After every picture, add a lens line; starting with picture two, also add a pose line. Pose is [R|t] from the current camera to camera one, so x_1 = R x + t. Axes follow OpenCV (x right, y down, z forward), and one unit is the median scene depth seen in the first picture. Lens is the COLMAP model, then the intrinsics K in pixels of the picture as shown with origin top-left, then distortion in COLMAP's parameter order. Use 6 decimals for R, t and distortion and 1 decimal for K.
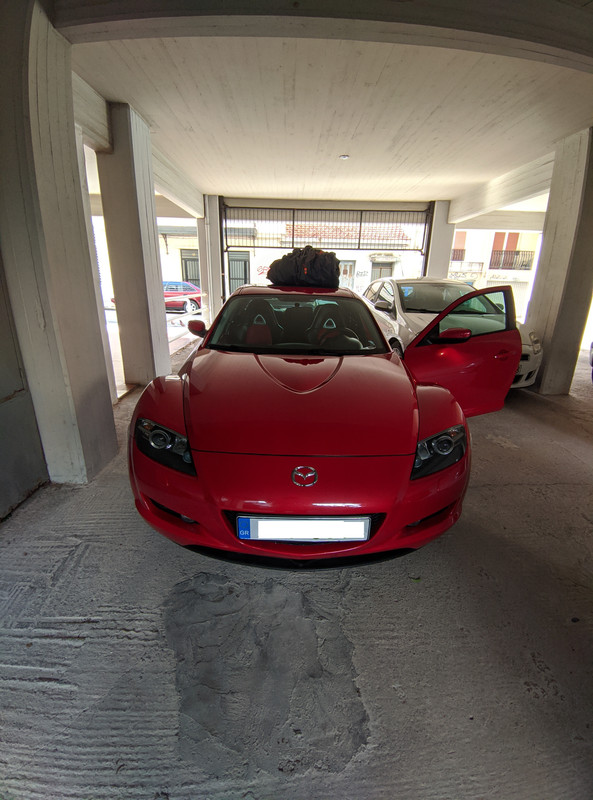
lens RADIAL K [[382.9, 0, 288.9], [0, 382.9, 416.5], [0, 0, 1]] dist [0.001939, 0.000128]
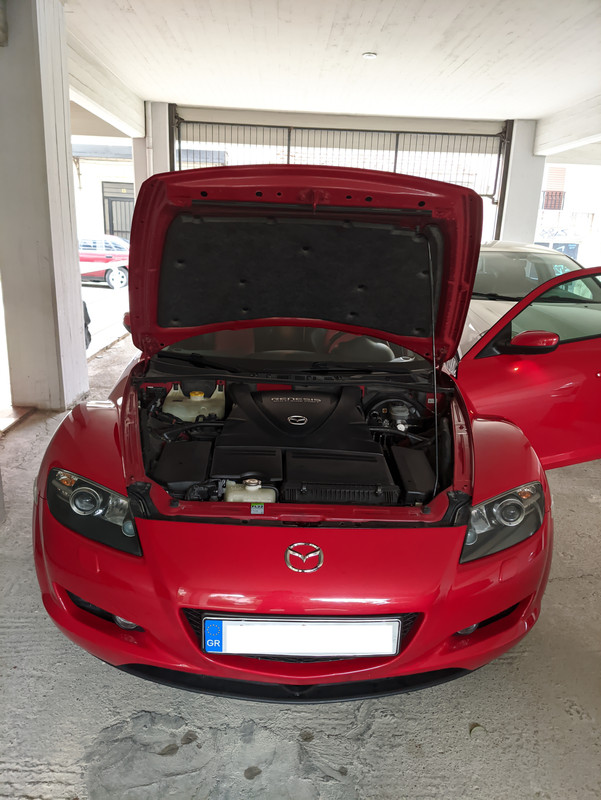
lens RADIAL K [[653.3, 0, 300.5], [0, 653.3, 400.0], [0, 0, 1]] dist [0.081014, -0.090444]
pose [[0.999342, 0.011493, 0.034404, -0.007325], [-0.008388, 0.995988, -0.089091, -0.015242], [-0.035289, 0.088744, 0.995429, -0.158067]]
